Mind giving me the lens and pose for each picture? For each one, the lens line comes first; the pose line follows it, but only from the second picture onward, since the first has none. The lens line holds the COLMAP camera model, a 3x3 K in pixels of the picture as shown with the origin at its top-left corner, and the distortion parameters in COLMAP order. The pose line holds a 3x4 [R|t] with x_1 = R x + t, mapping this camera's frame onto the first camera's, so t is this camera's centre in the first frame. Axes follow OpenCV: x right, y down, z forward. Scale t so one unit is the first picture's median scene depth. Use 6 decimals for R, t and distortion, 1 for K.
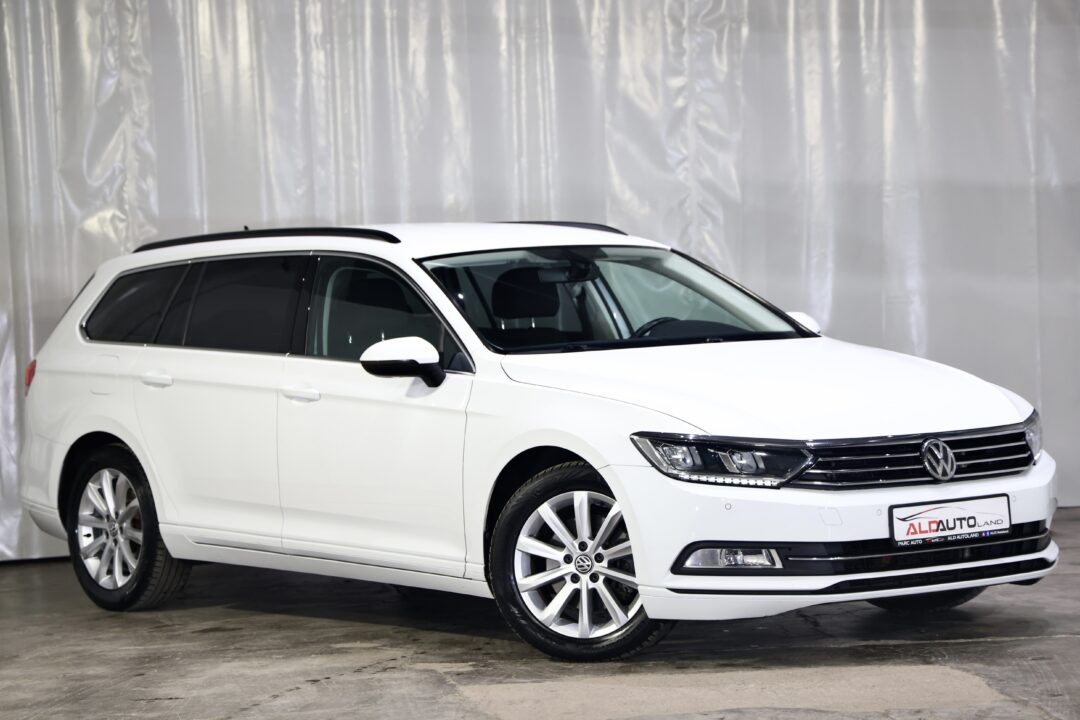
lens RADIAL K [[3038.1, 0, 540.0], [0, 3038.1, 360.0], [0, 0, 1]] dist [0.743339, -1.365269]
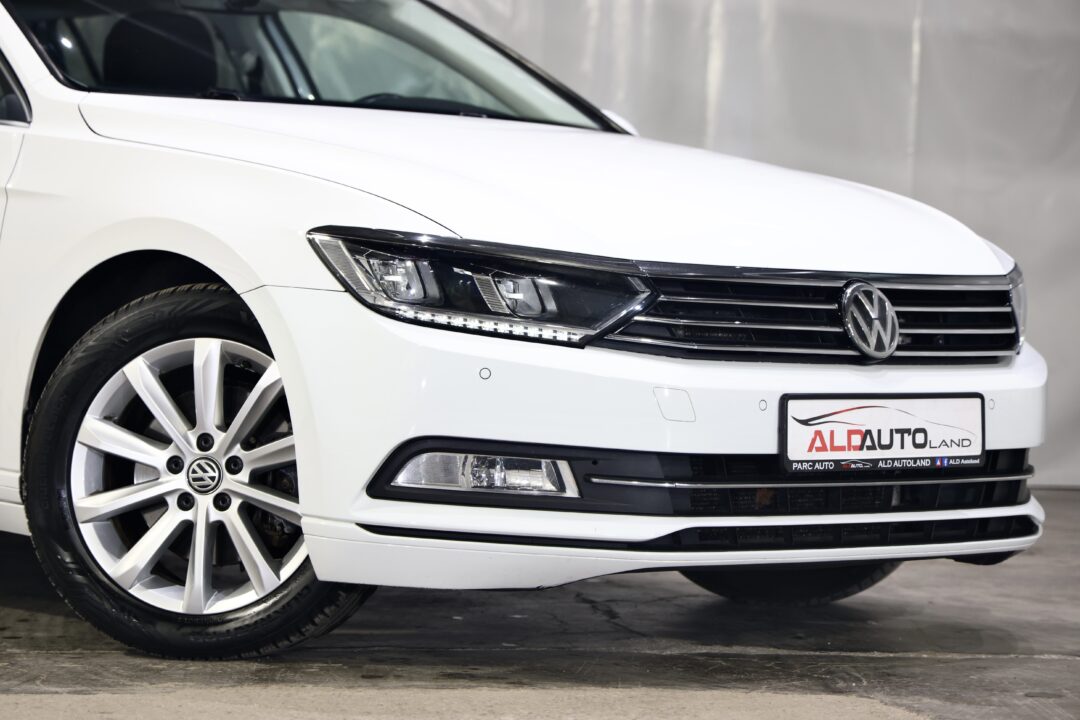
lens RADIAL K [[3038.1, 0, 540.0], [0, 3038.1, 360.0], [0, 0, 1]] dist [0.743339, -1.365269]
pose [[0.993712, 0.067288, 0.089496, 0.023645], [-0.066675, 0.997726, -0.009829, 0.048905], [-0.089954, 0.003800, 0.995939, 0.468513]]
